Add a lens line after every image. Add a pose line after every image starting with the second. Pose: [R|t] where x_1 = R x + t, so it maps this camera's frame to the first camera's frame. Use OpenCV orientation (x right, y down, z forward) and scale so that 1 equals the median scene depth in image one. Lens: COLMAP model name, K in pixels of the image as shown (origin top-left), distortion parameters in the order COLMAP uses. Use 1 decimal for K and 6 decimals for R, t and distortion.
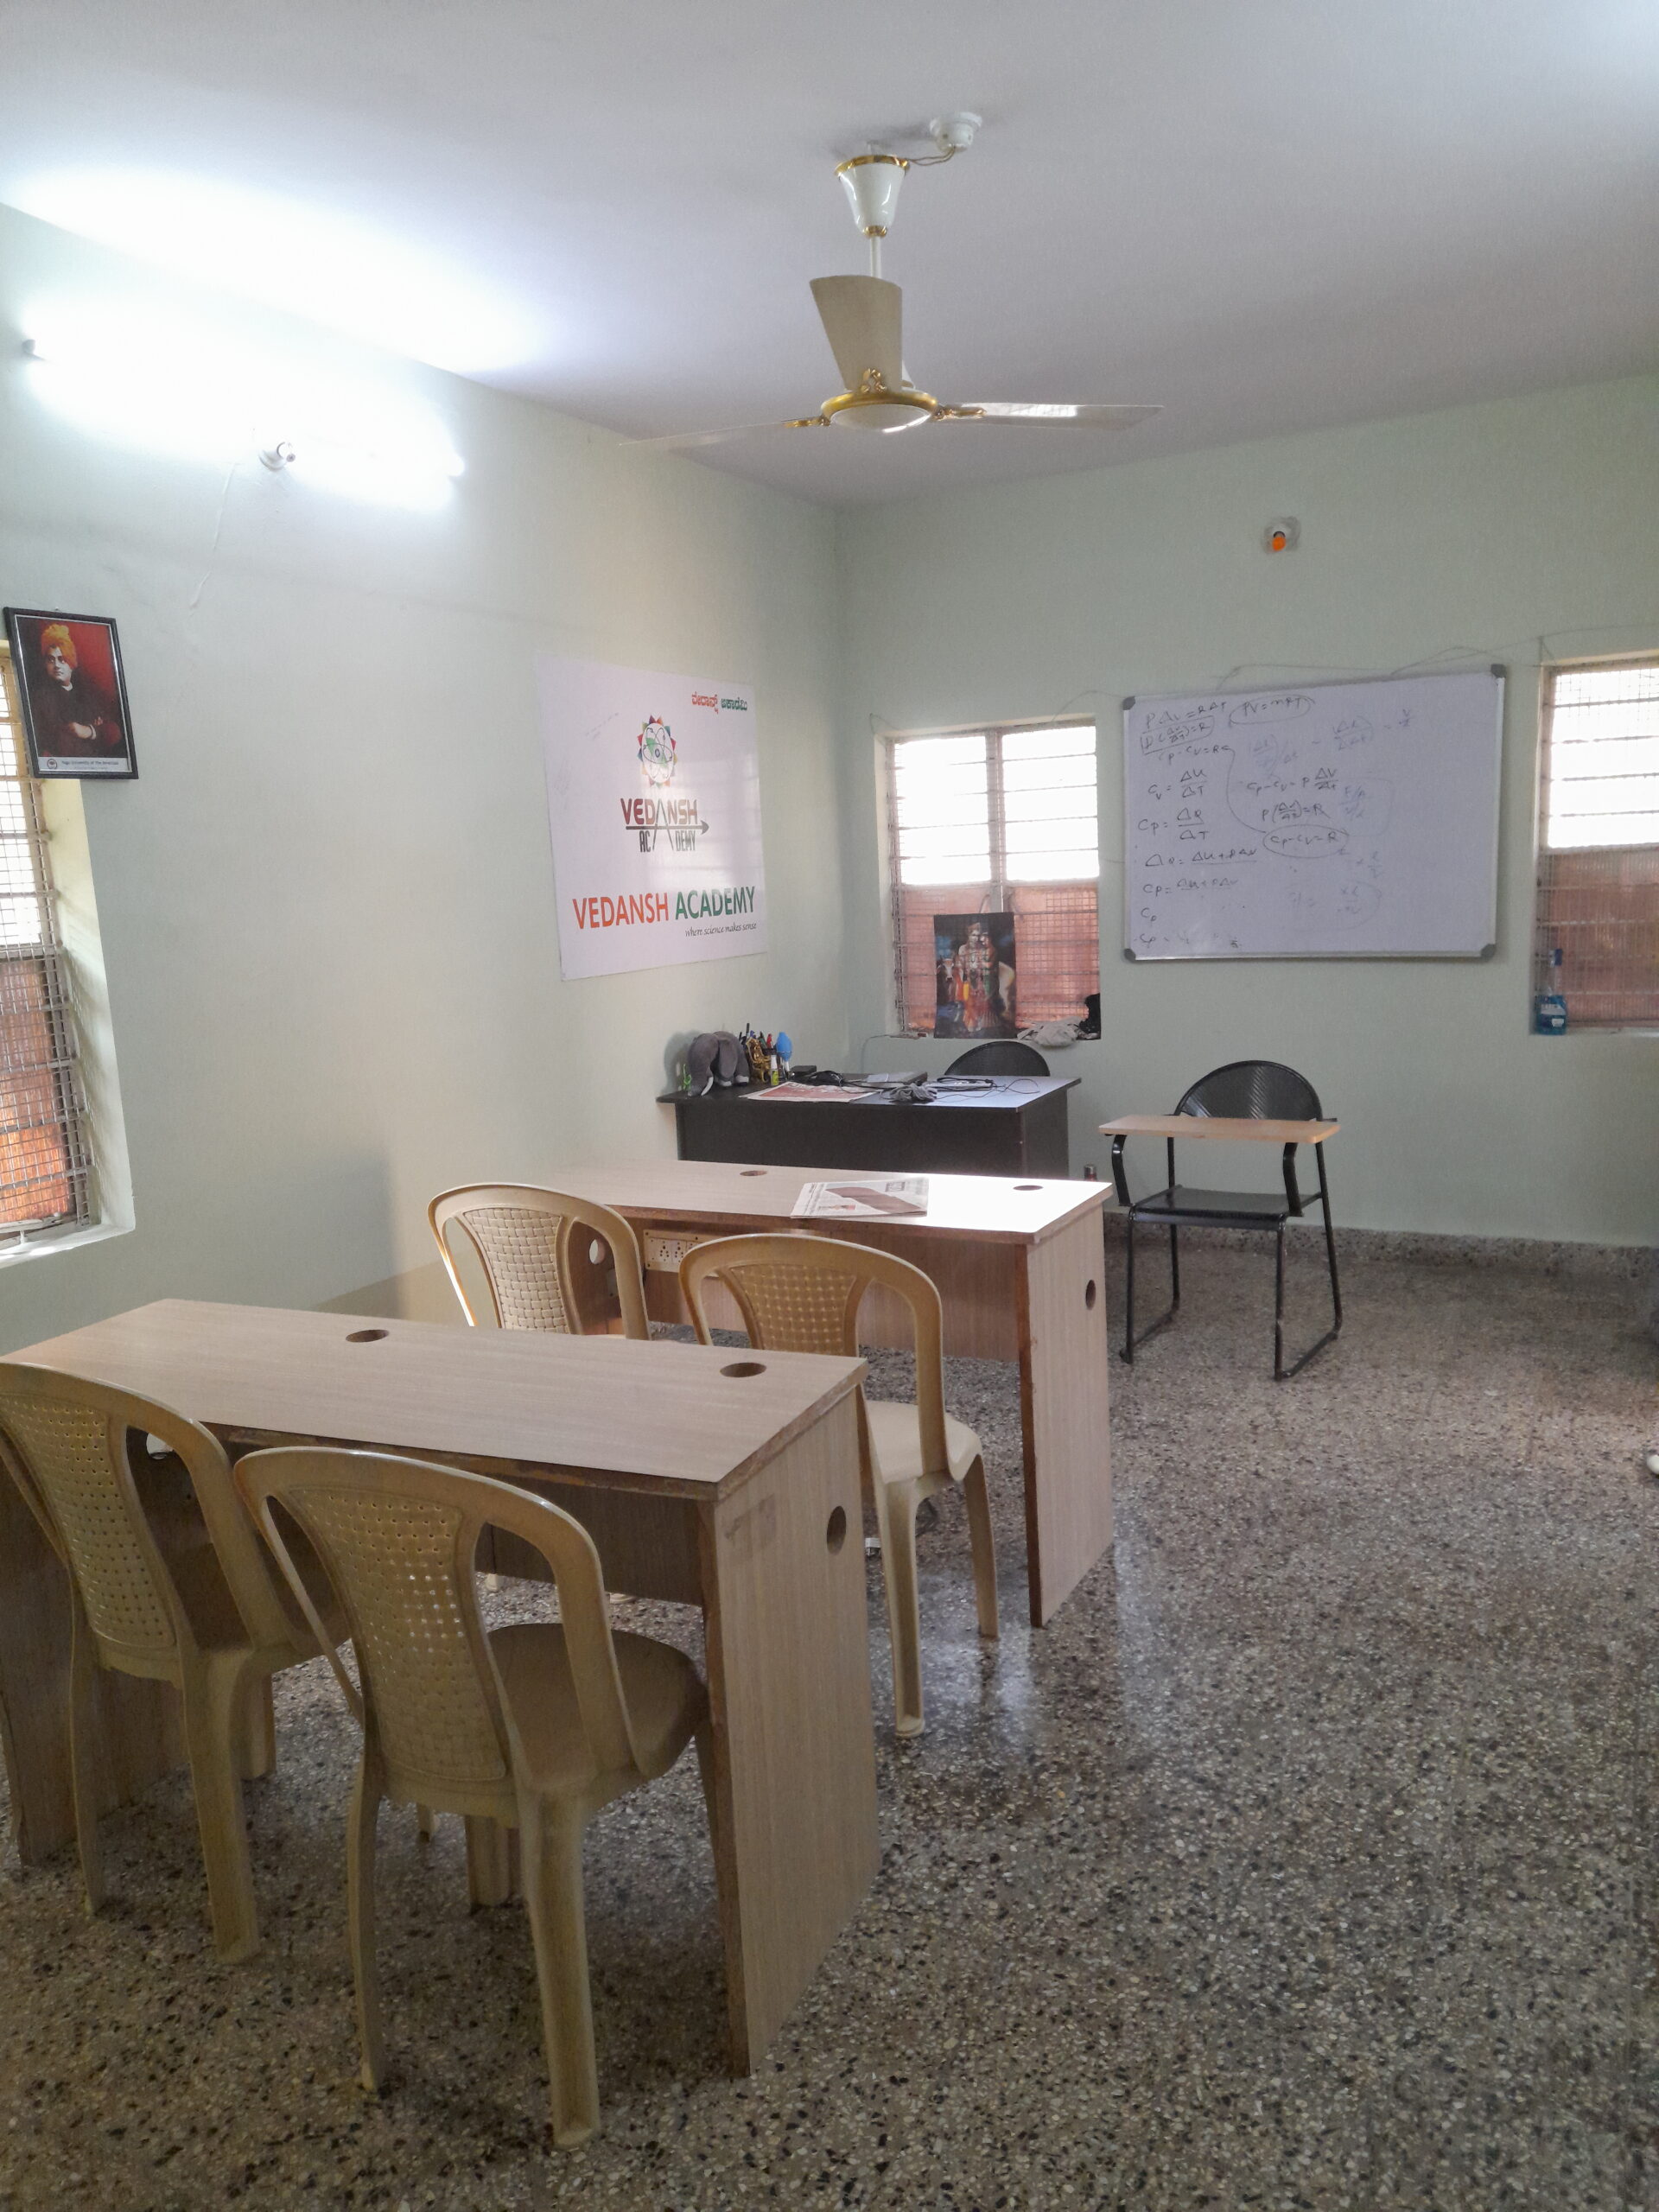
lens RADIAL K [[1643.1, 0, 824.2], [0, 1643.1, 1120.4], [0, 0, 1]] dist [0.040100, -0.028453]
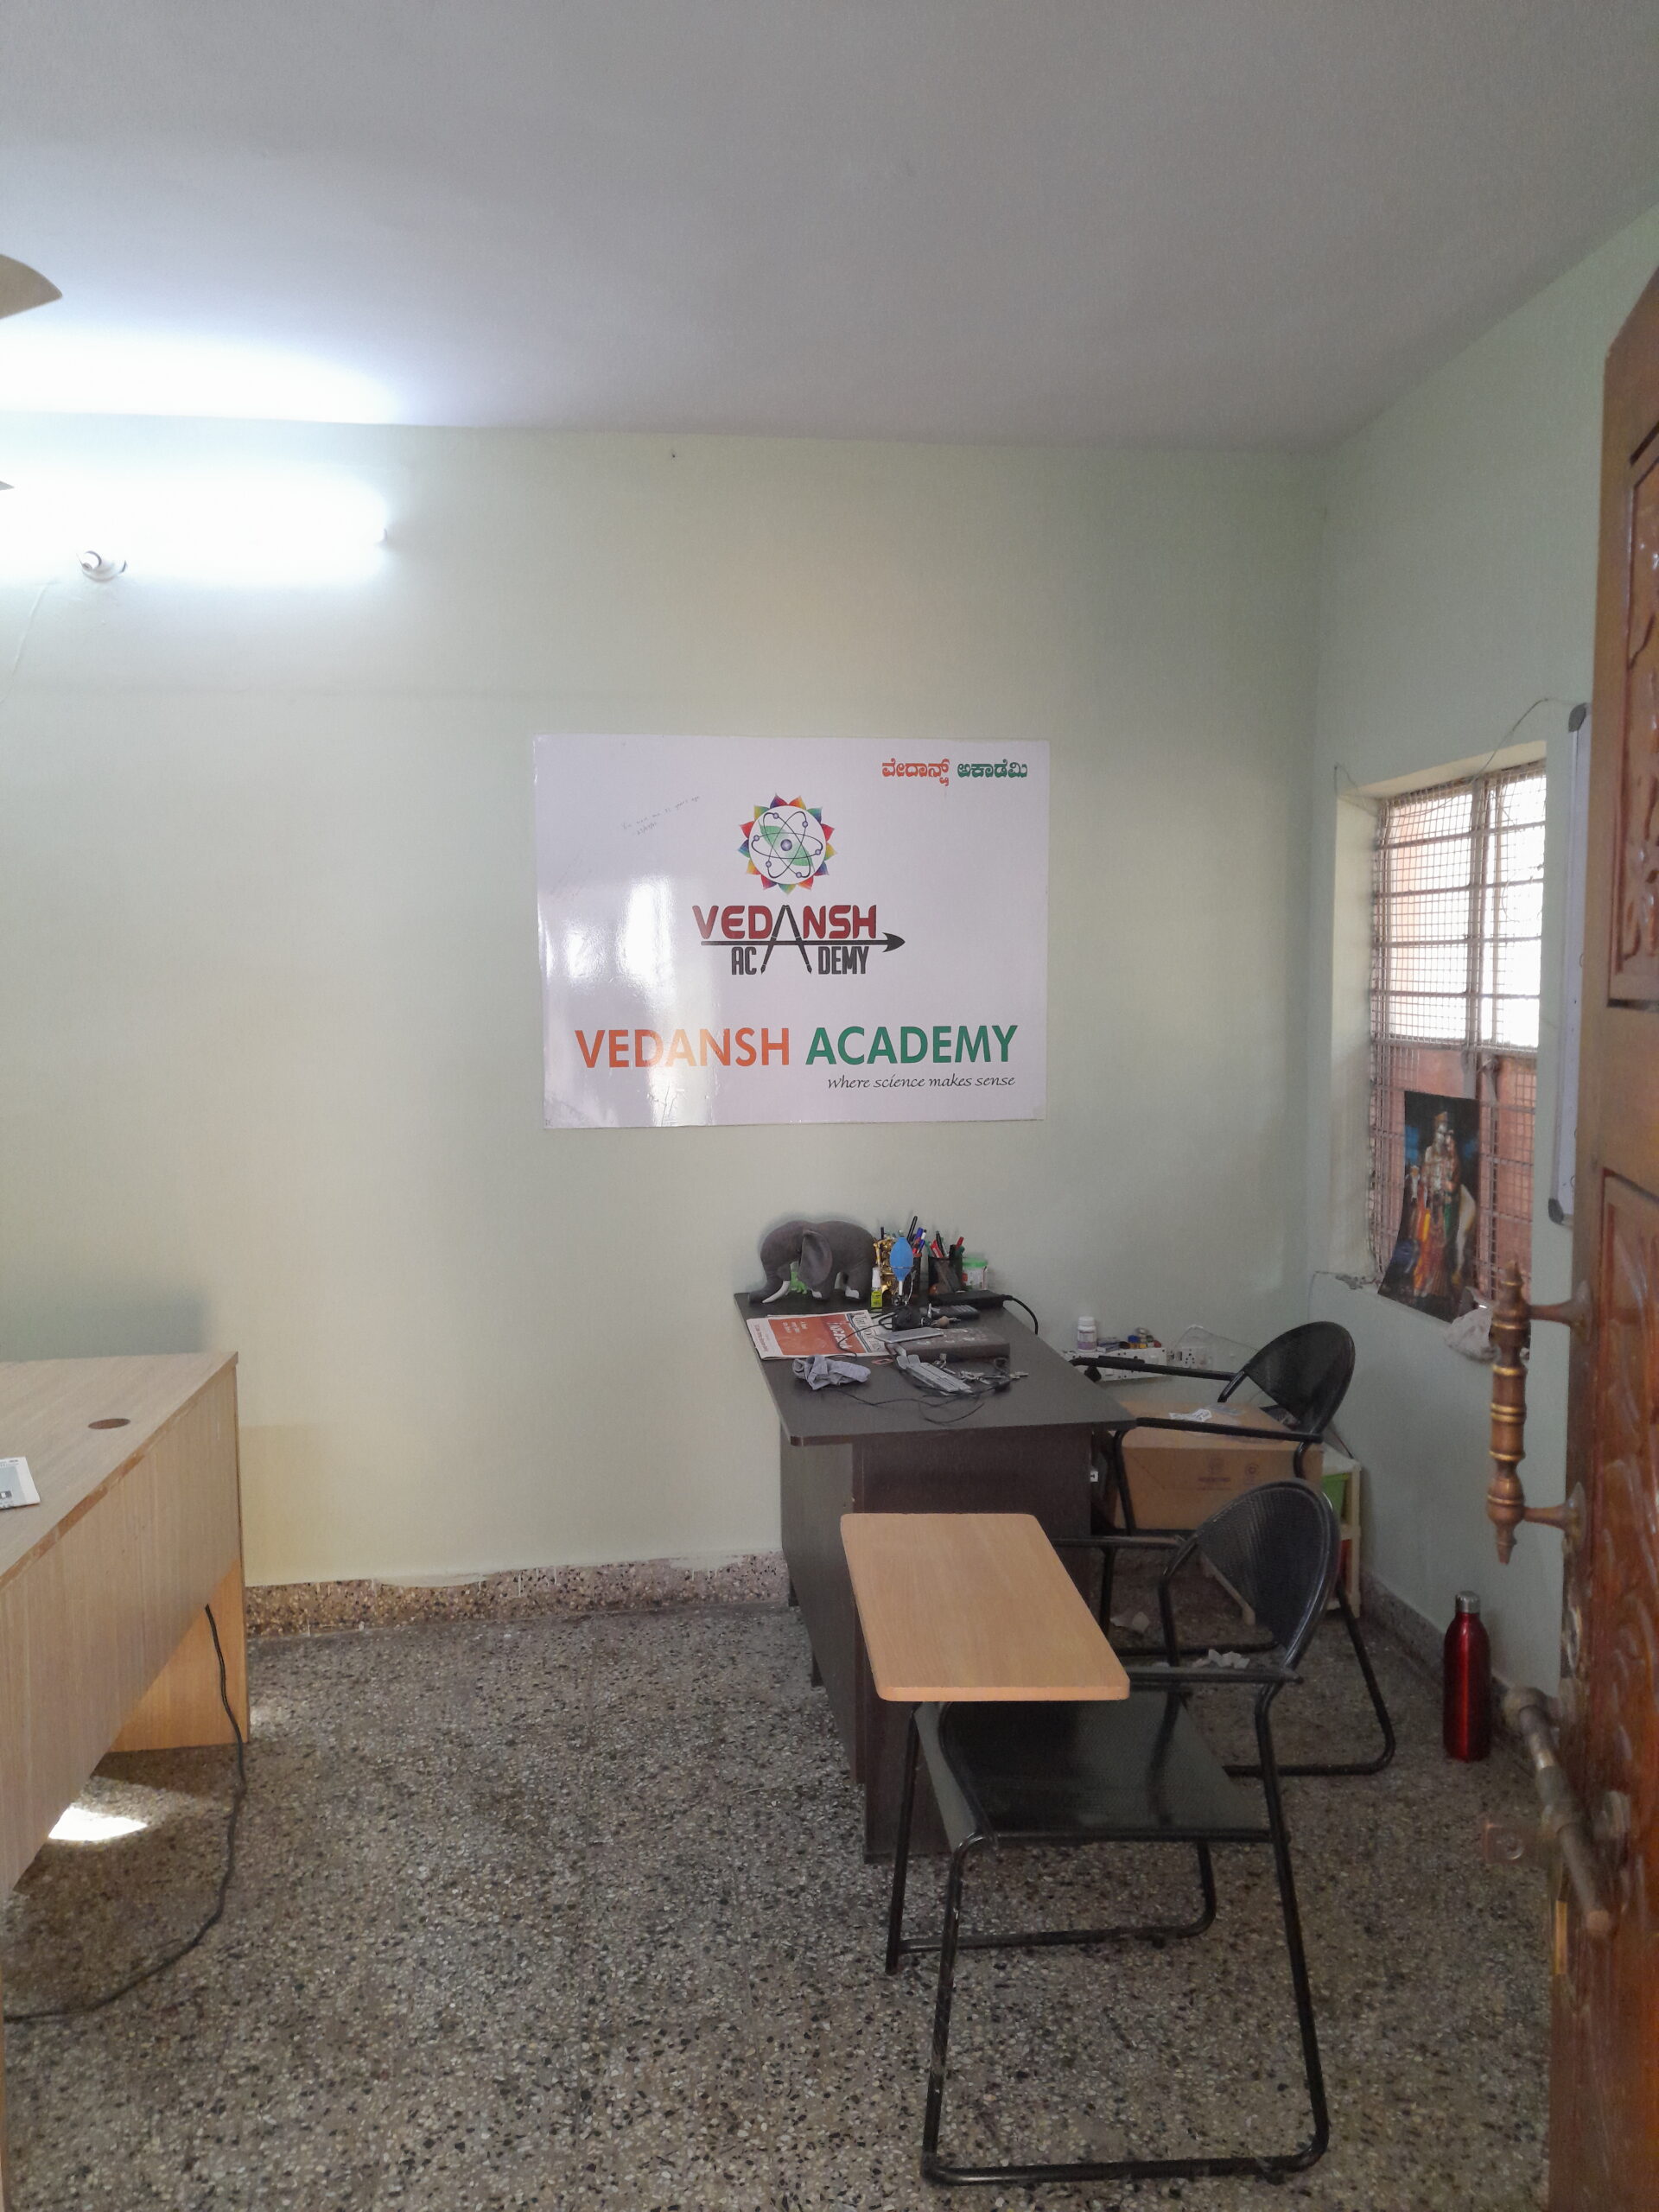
lens RADIAL K [[1643.1, 0, 830.3], [0, 1643.1, 1103.8], [0, 0, 1]] dist [0.040100, -0.028453]
pose [[0.562846, 0.111140, -0.819056, 1.479466], [-0.147947, 0.988462, 0.032459, -0.364450], [0.813214, 0.102908, 0.572795, 1.631245]]
